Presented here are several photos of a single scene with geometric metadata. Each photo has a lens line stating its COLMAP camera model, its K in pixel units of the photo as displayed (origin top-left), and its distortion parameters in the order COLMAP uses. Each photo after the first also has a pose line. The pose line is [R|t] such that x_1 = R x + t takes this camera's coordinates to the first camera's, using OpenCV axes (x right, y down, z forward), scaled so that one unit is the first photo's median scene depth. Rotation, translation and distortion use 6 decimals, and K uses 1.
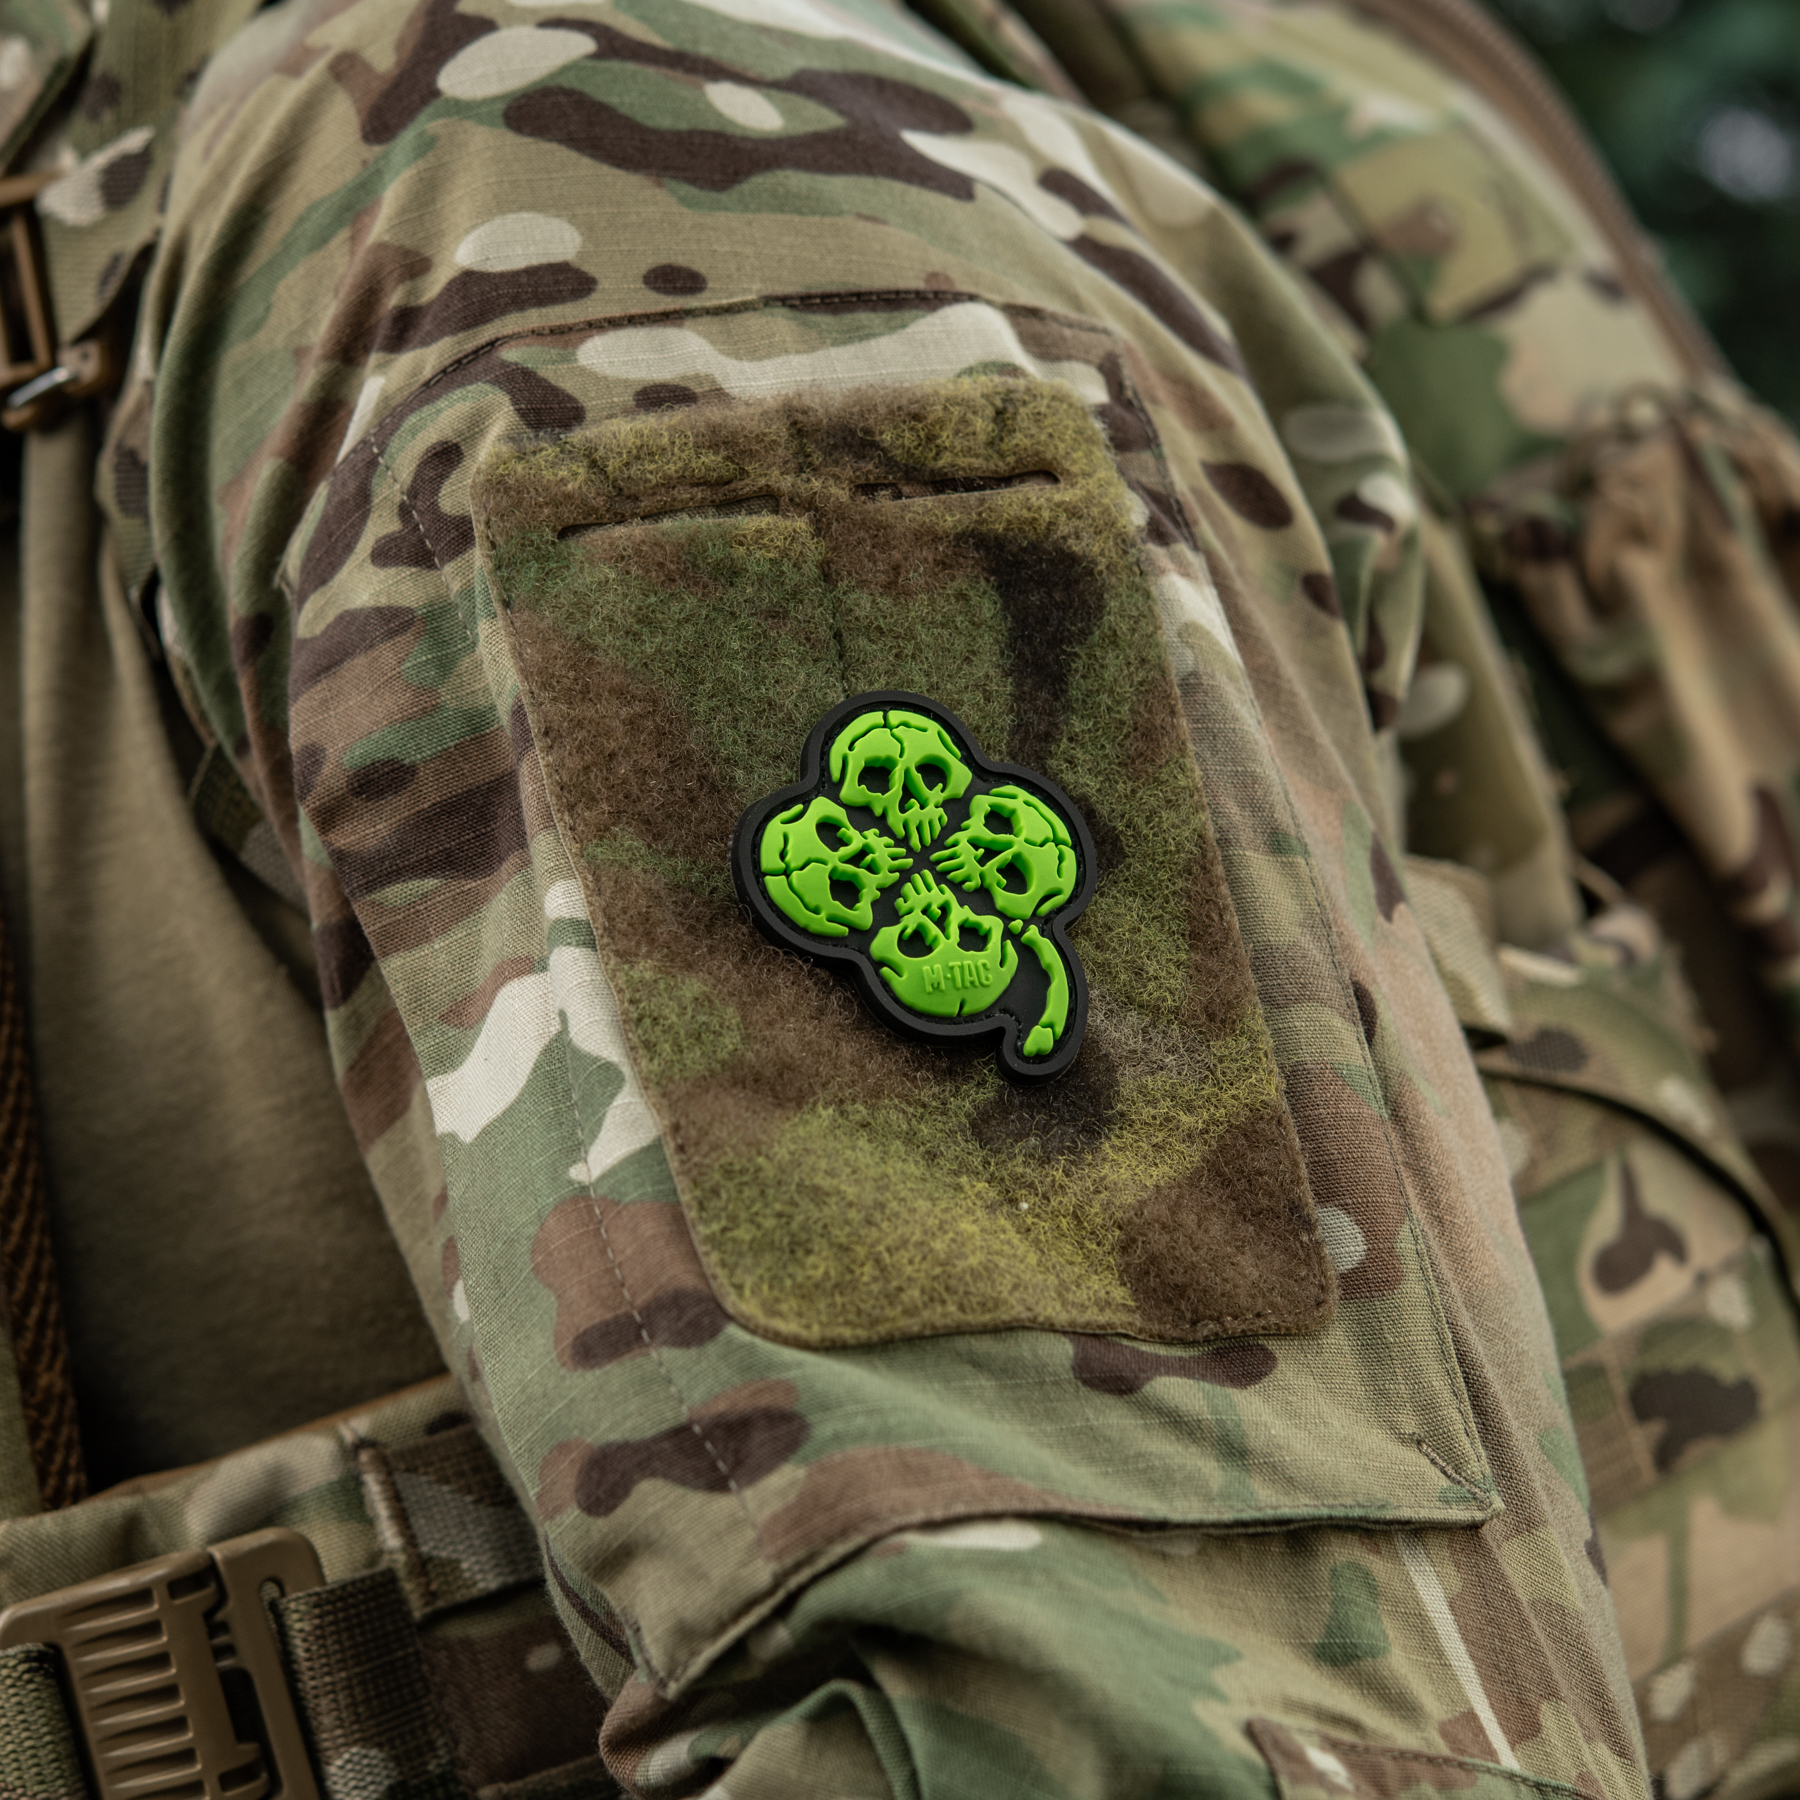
lens RADIAL K [[5058.8, 0, 899.3], [0, 5058.8, 1035.3], [0, 0, 1]] dist [-0.142510, 1.944204]
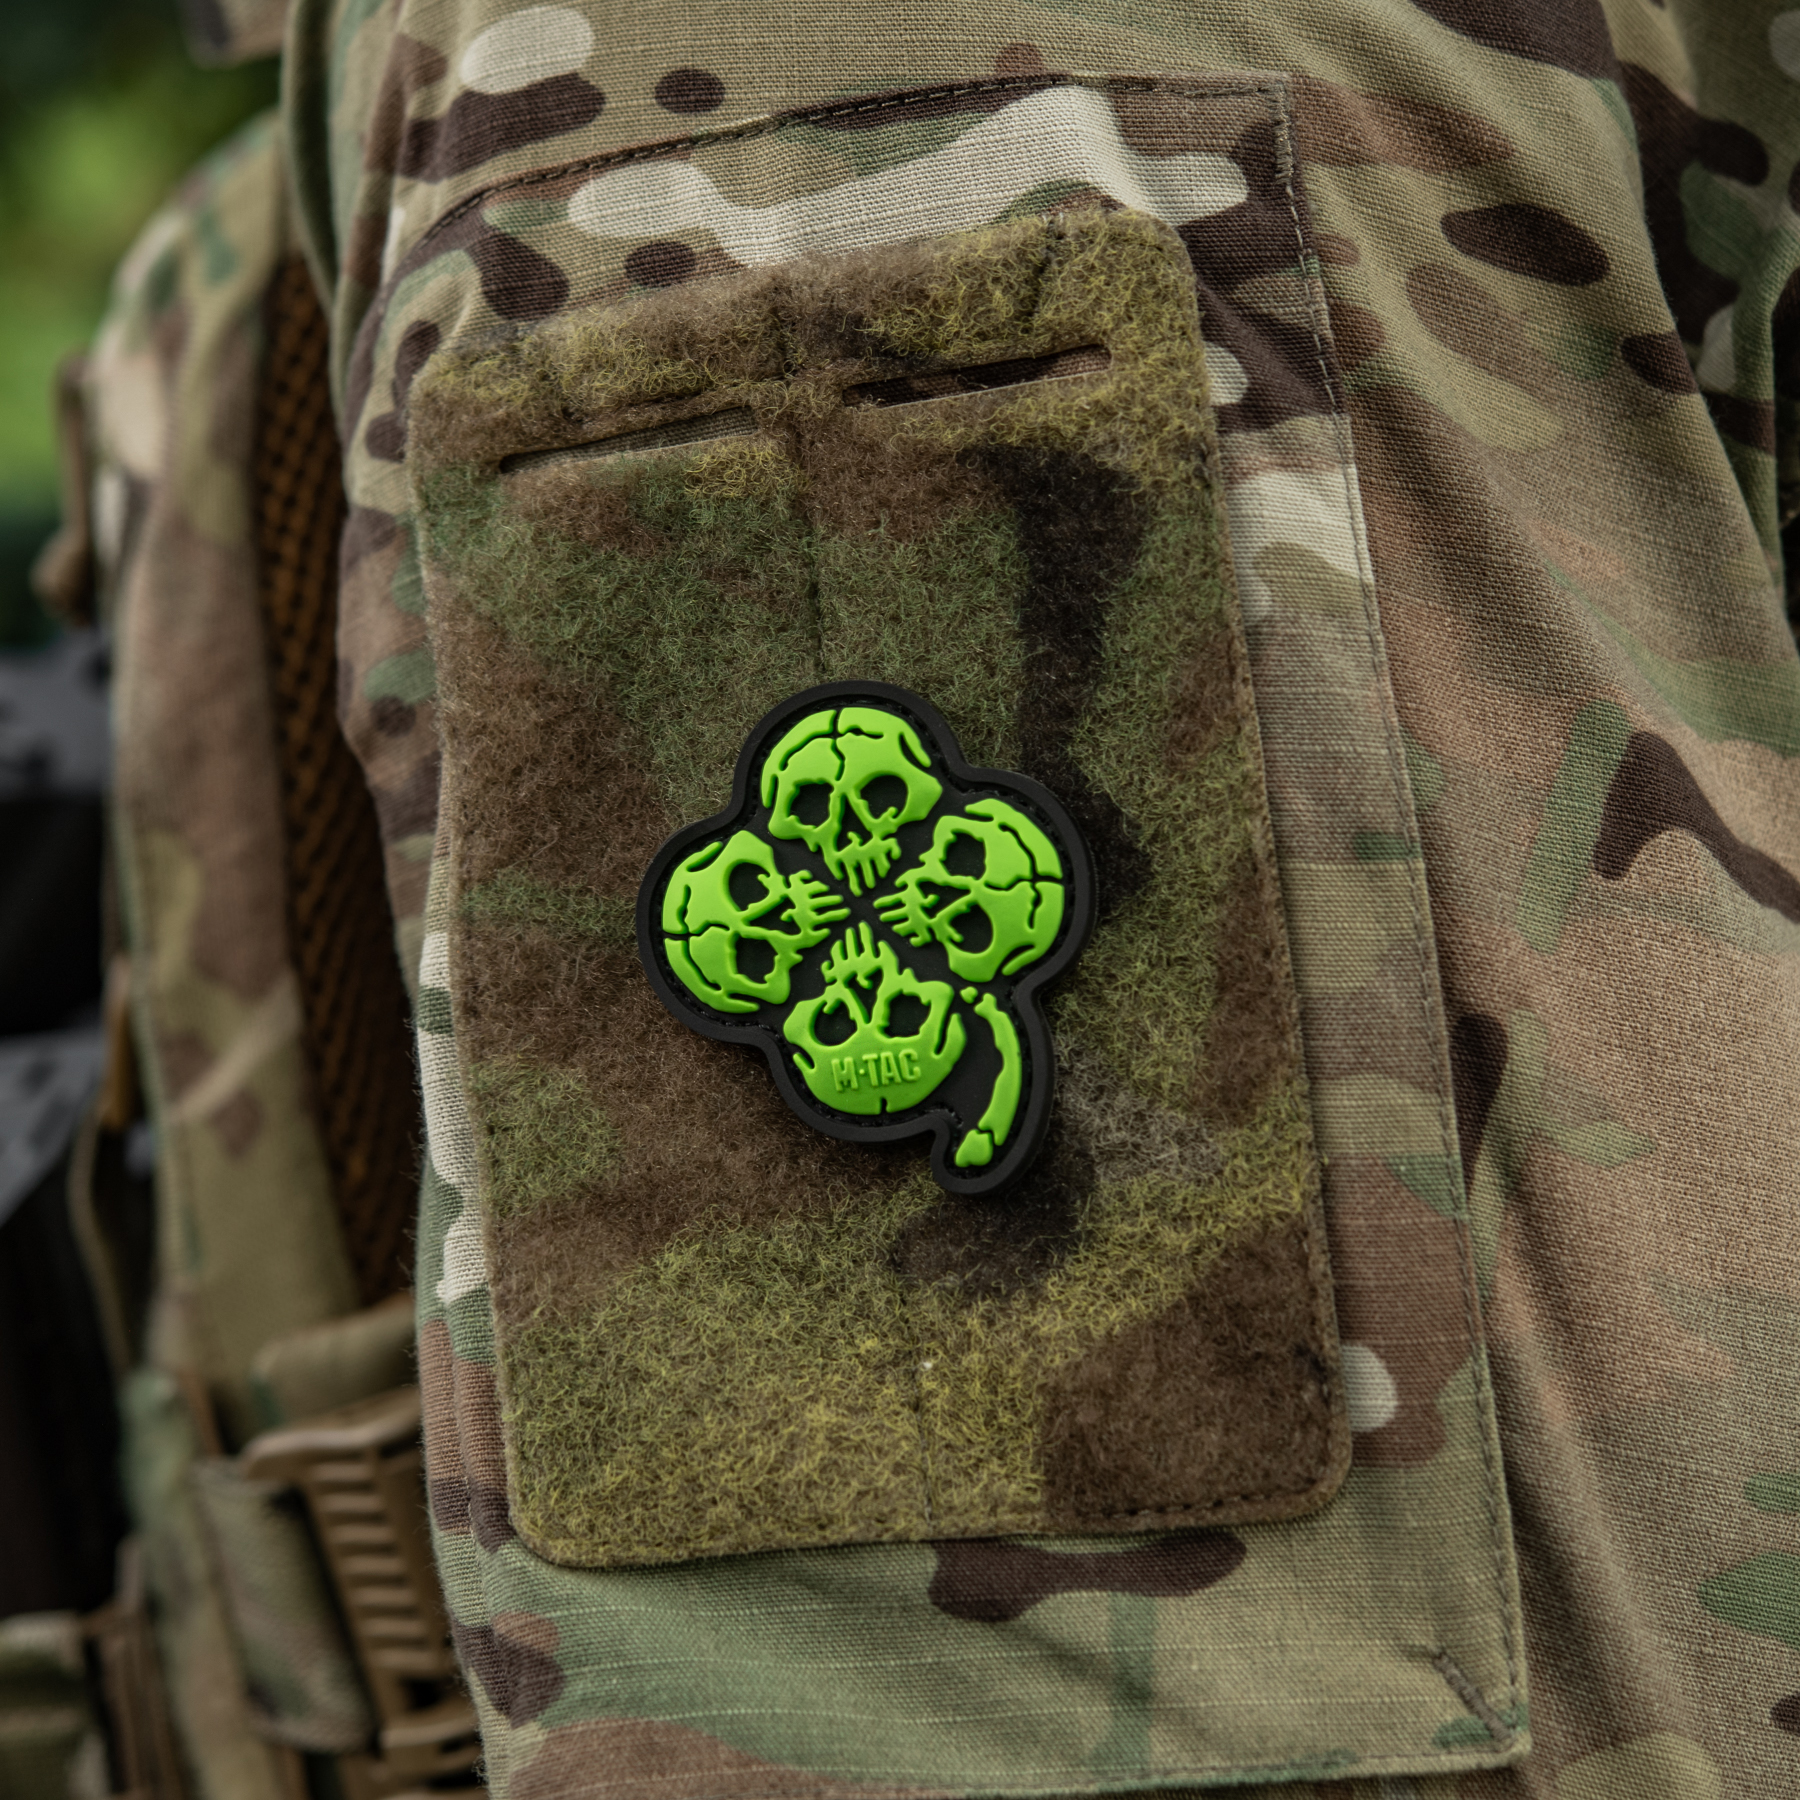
lens RADIAL K [[5058.8, 0, 899.3], [0, 5058.8, 1035.3], [0, 0, 1]] dist [-0.142510, 1.944204]
pose [[0.839295, 0.103678, -0.533698, 0.448010], [0.107802, 0.930422, 0.350277, -0.301184], [0.532881, -0.351520, 0.769722, 0.365408]]
